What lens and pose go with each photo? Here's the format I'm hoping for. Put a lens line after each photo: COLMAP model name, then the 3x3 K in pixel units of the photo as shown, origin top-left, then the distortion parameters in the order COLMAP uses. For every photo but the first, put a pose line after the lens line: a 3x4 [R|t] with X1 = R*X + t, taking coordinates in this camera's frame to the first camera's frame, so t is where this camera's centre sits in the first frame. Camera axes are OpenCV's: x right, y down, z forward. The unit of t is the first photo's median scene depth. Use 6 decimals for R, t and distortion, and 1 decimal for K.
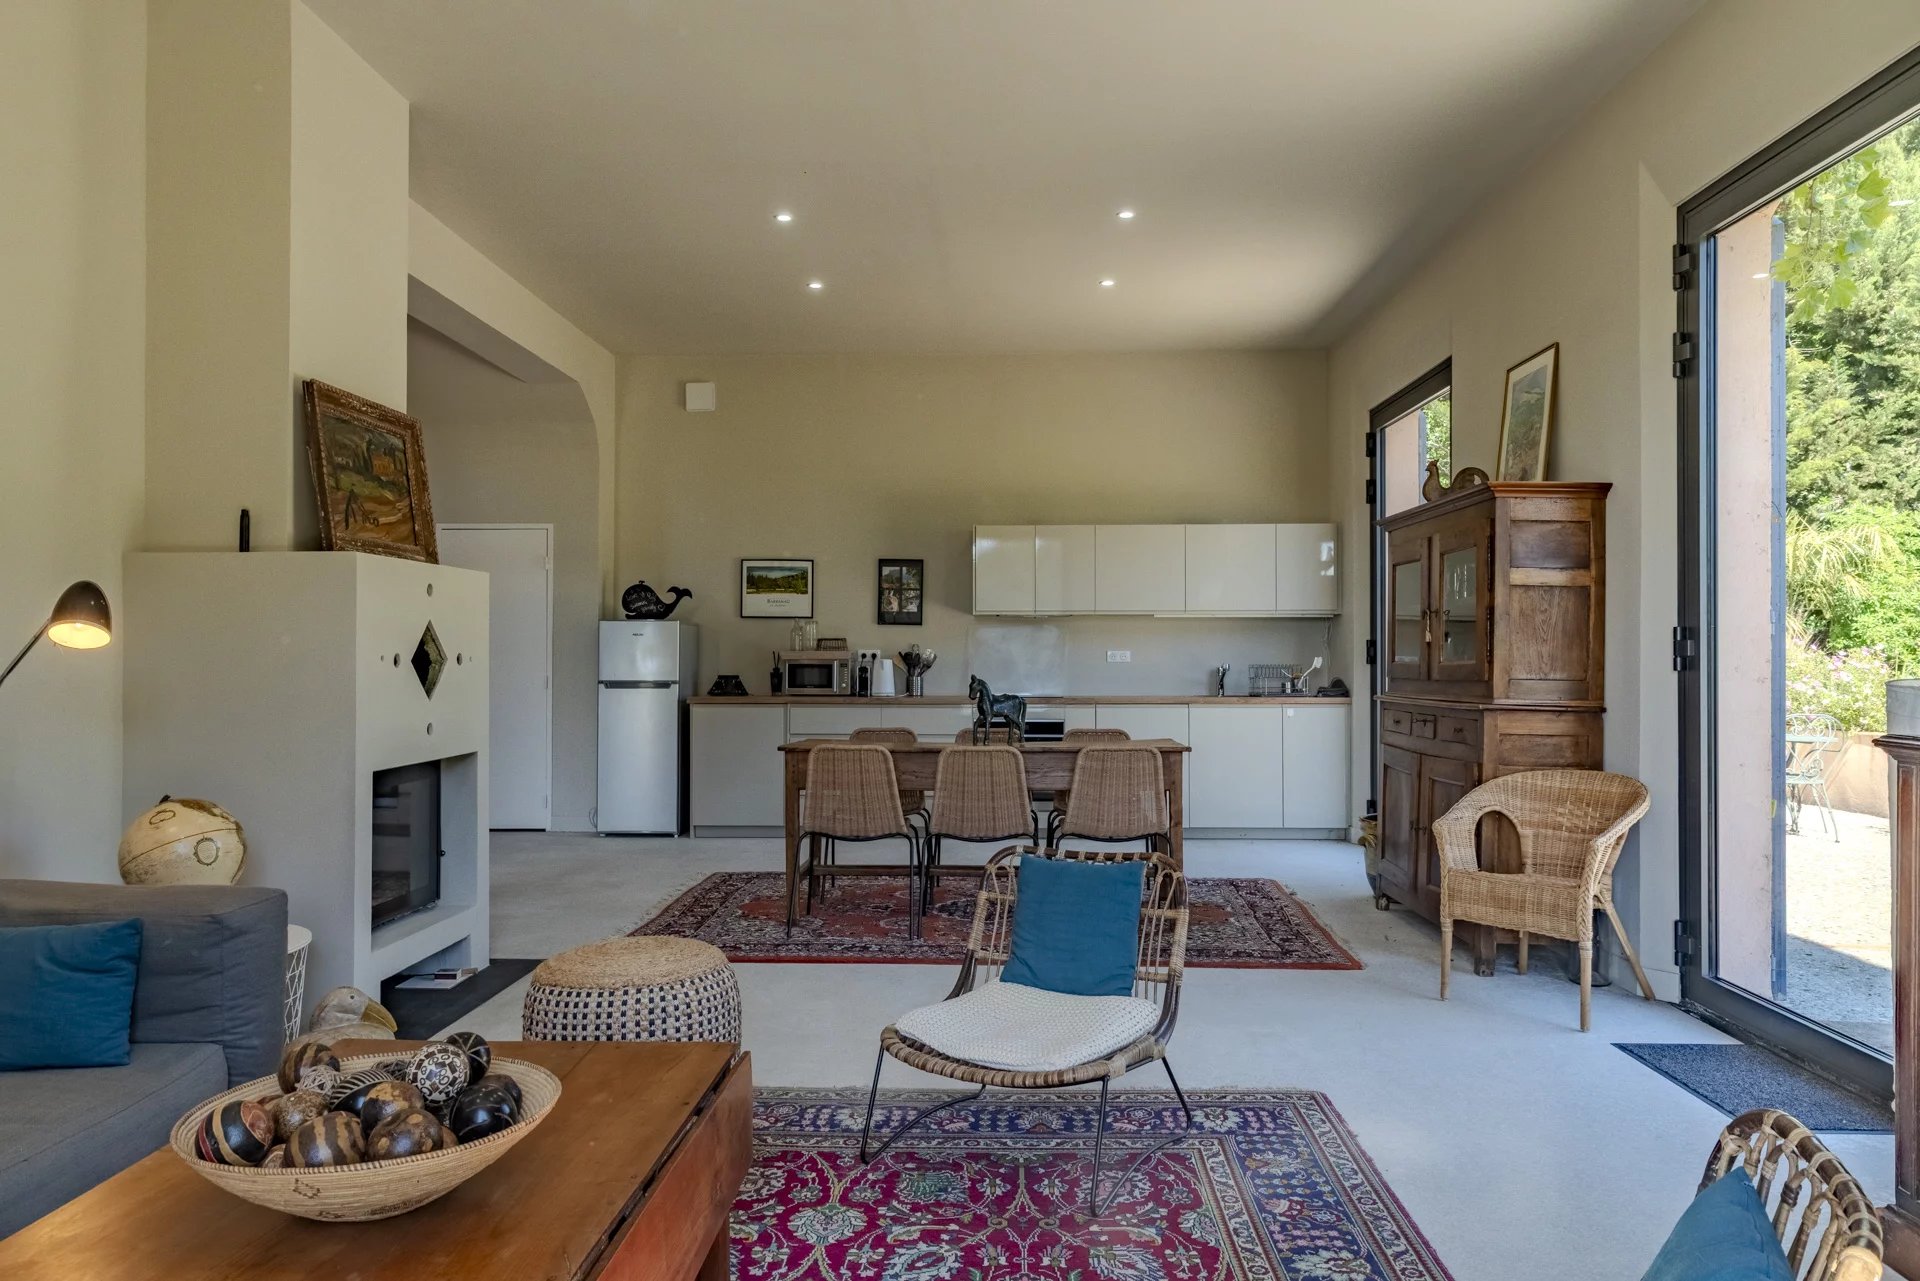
lens RADIAL K [[1282.9, 0, 966.8], [0, 1282.9, 641.7], [0, 0, 1]] dist [0.006240, 0.000954]
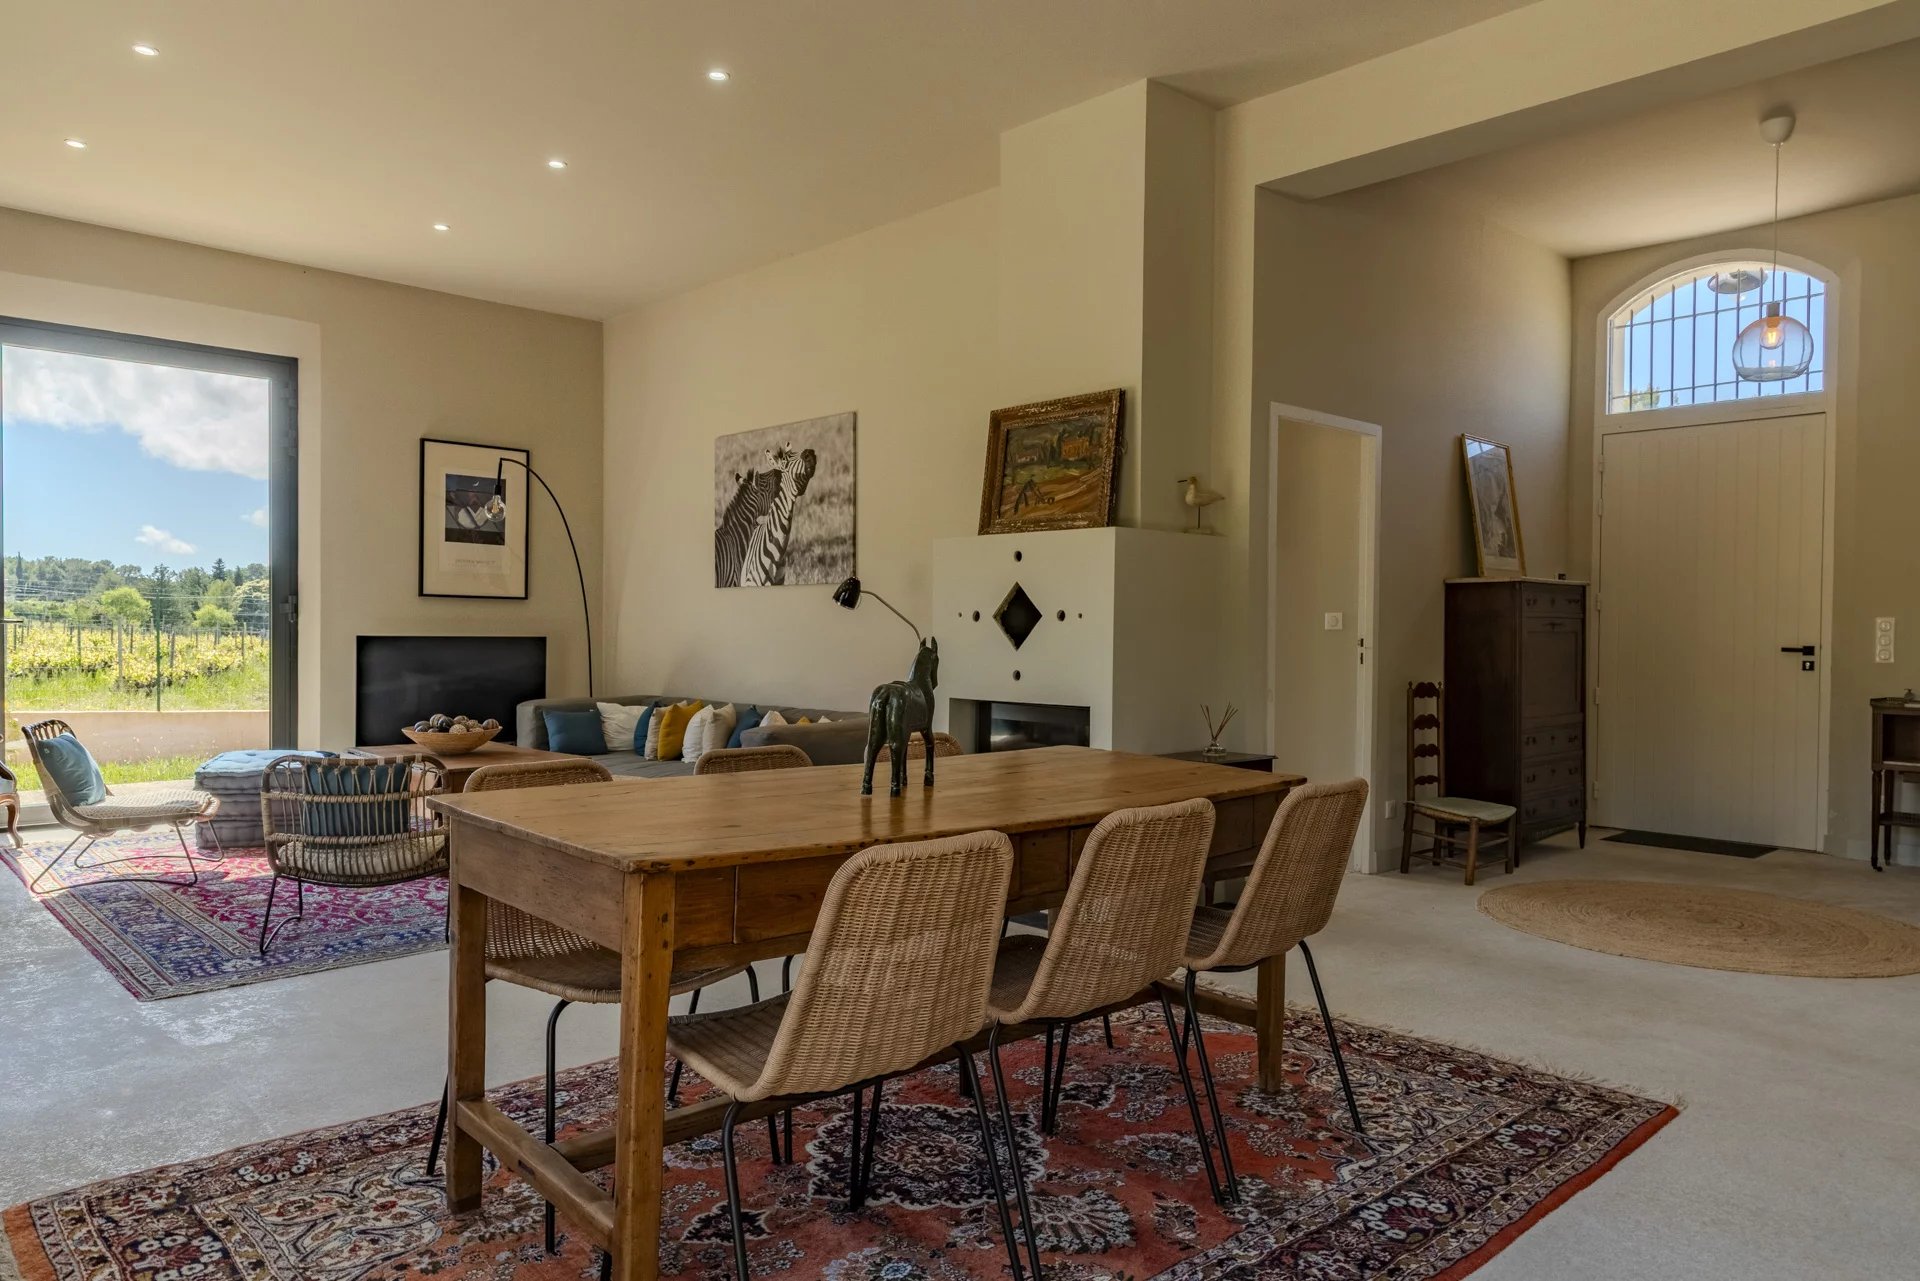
lens RADIAL K [[1282.9, 0, 966.8], [0, 1282.9, 641.7], [0, 0, 1]] dist [0.006240, 0.000954]
pose [[-0.698547, 0.002740, -0.715559, 0.363172], [-0.001388, 0.999986, 0.005184, 0.025826], [0.715563, 0.004615, -0.698533, 1.444524]]
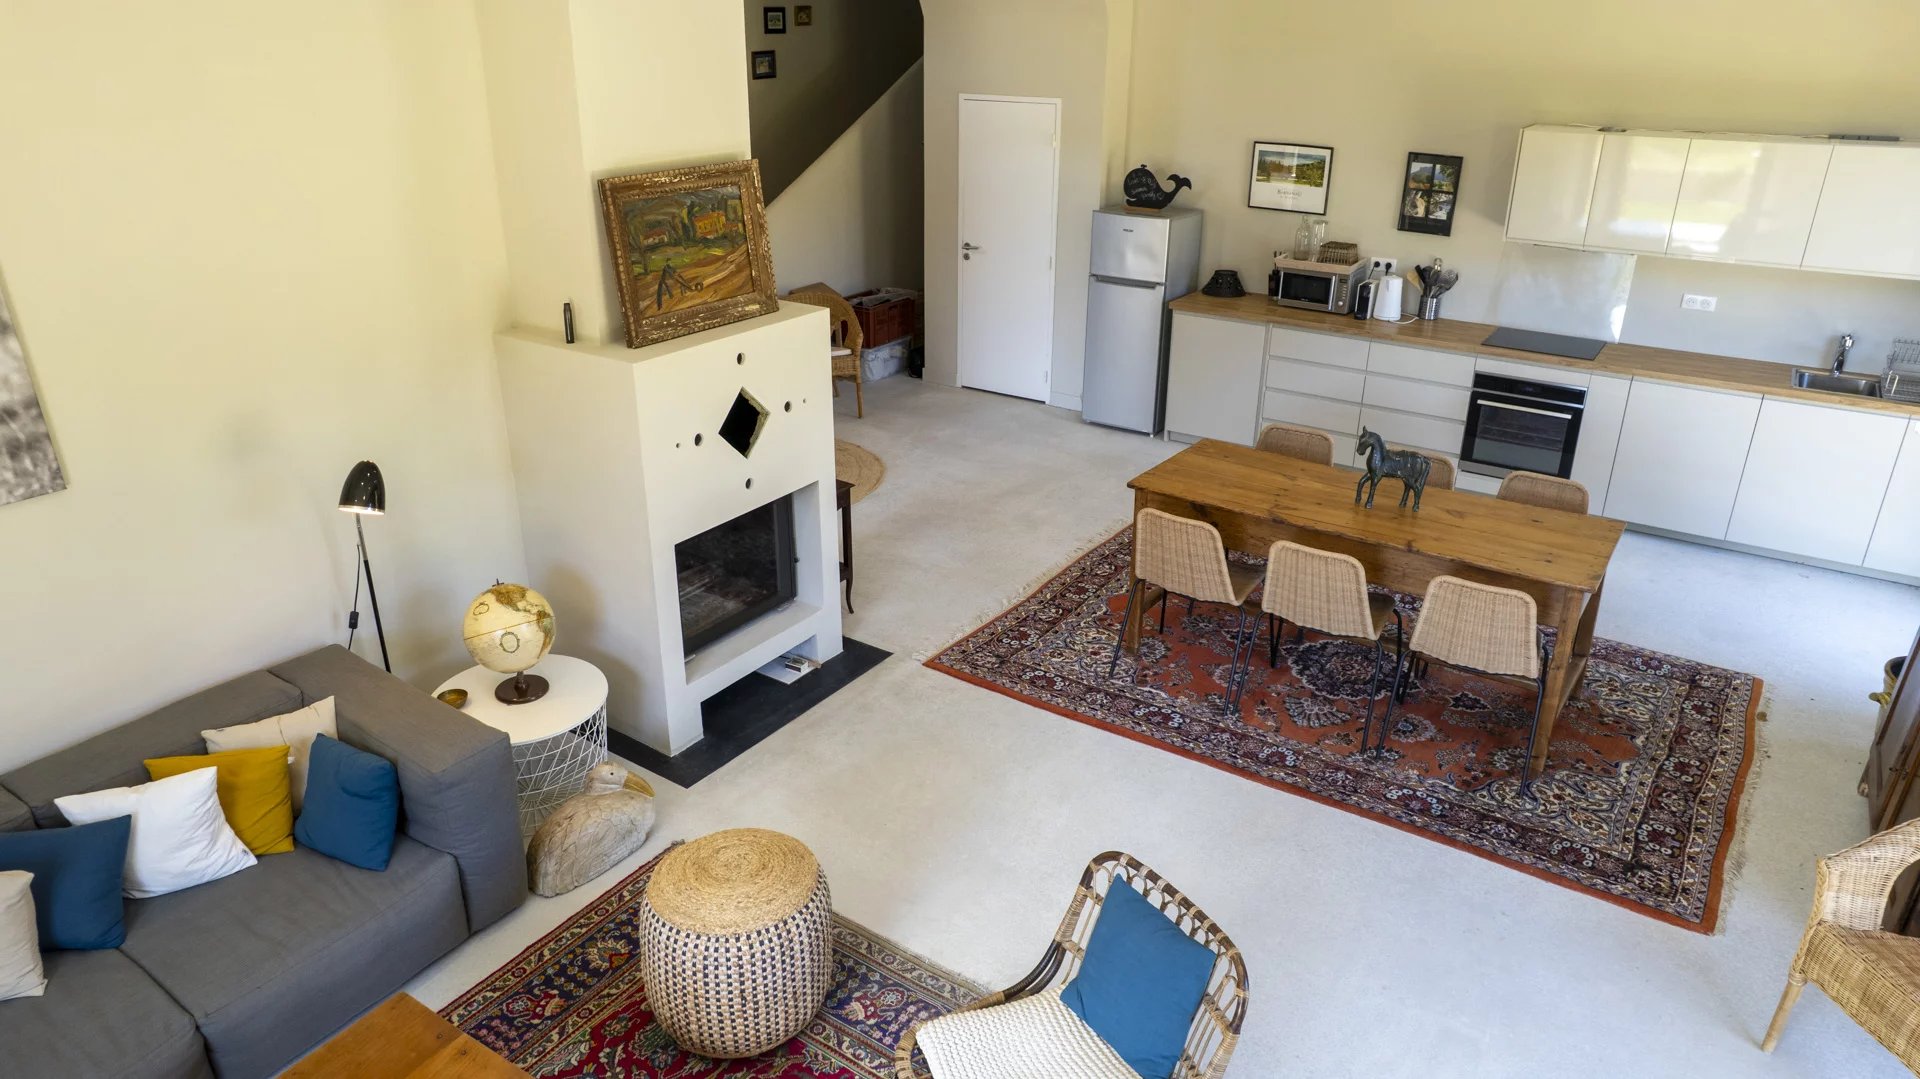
lens RADIAL K [[1233.9, 0, 967.3], [0, 1233.9, 528.1], [0, 0, 1]] dist [-0.084967, 0.089600]
pose [[0.851842, 0.210789, -0.479514, 0.198240], [-0.005387, 0.918931, 0.394381, -0.249322], [0.523771, -0.333367, 0.783920, 0.218982]]
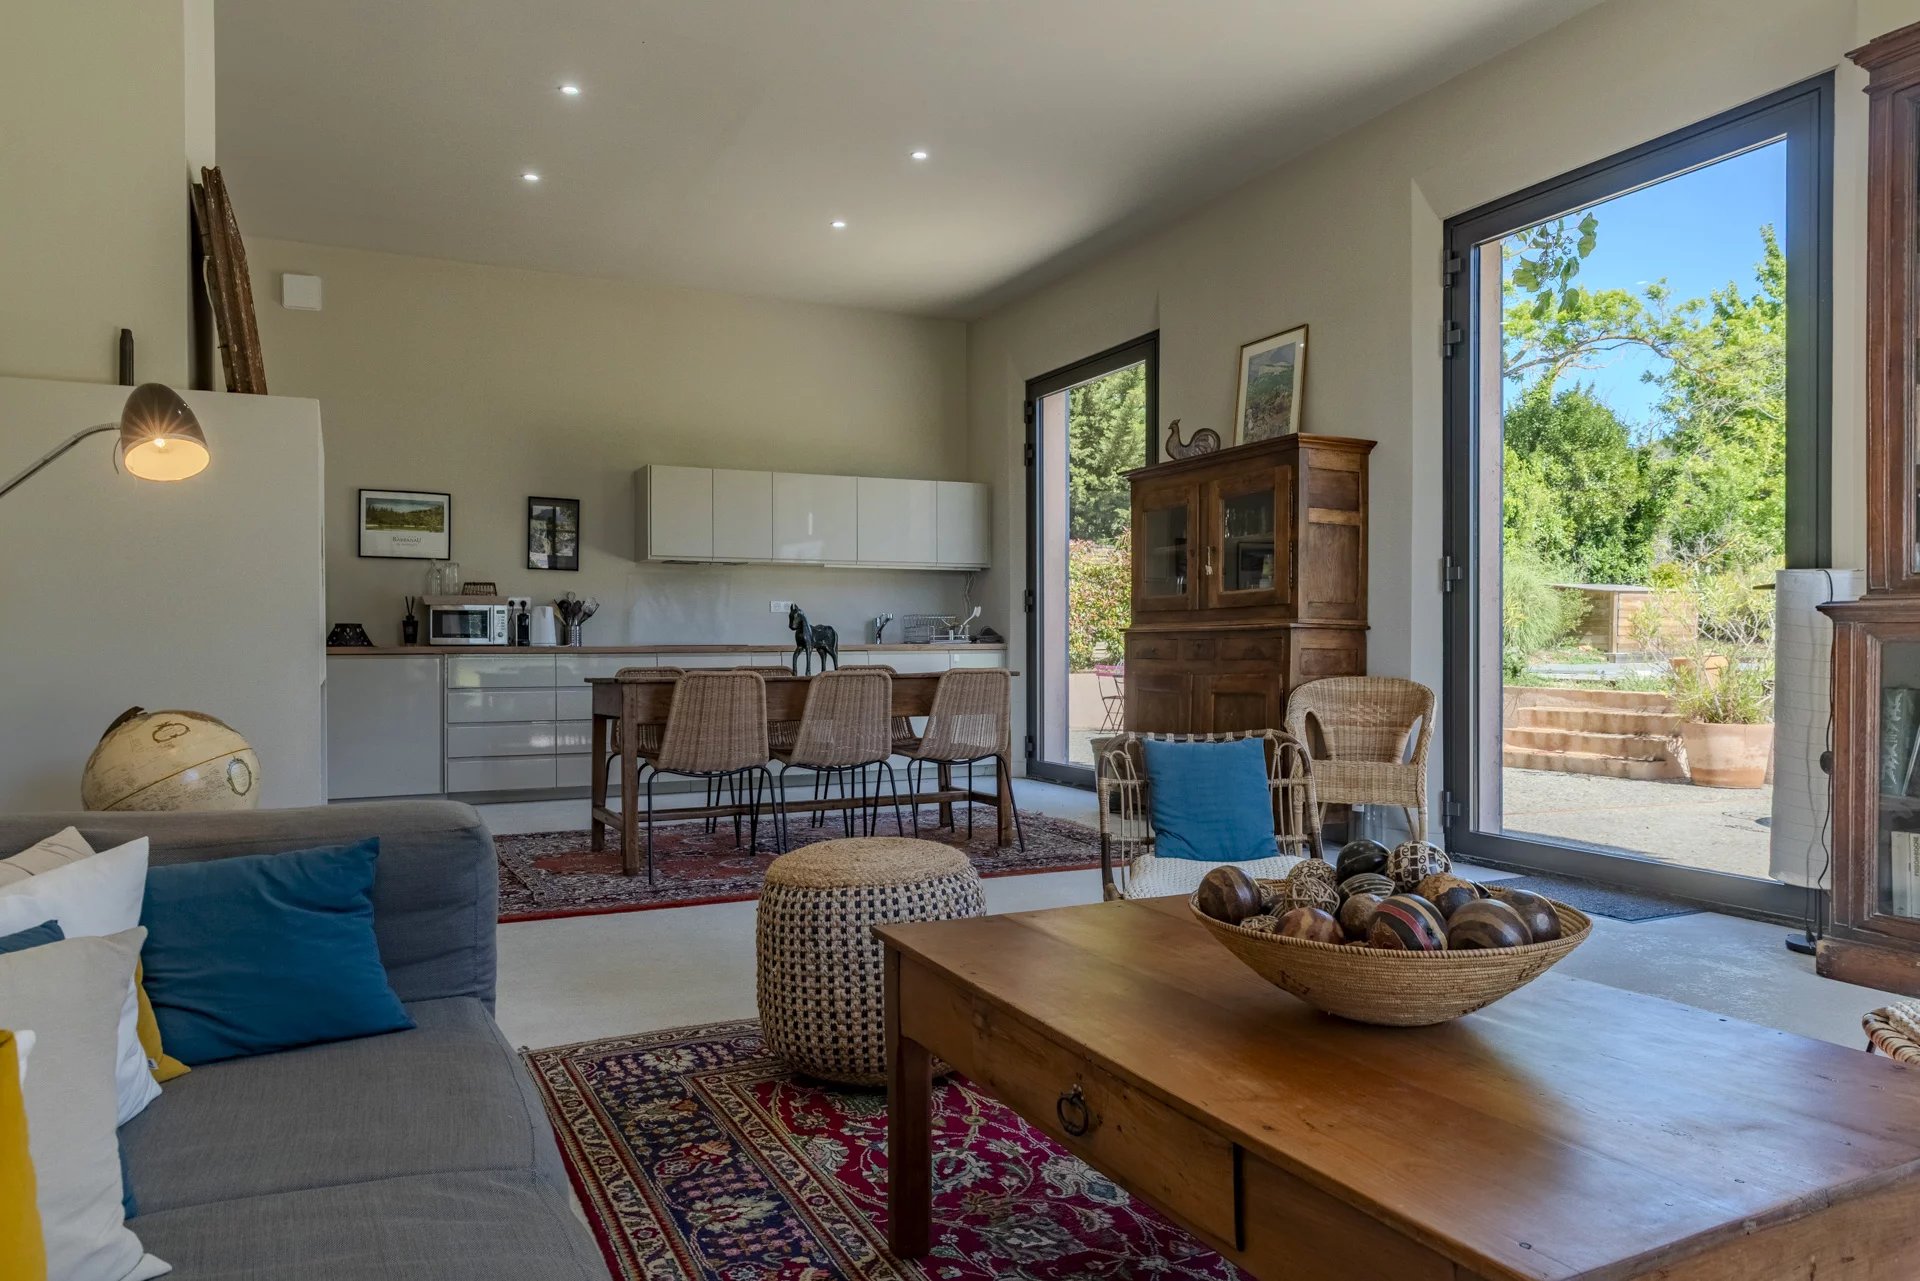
lens RADIAL K [[1266.5, 0, 972.3], [0, 1266.5, 641.3], [0, 0, 1]] dist [0.000542, -0.001193]
pose [[0.882515, -0.002726, 0.470276, -0.350037], [-0.001298, 0.999965, 0.008232, 0.049419], [-0.470283, -0.007875, 0.882481, 0.102691]]
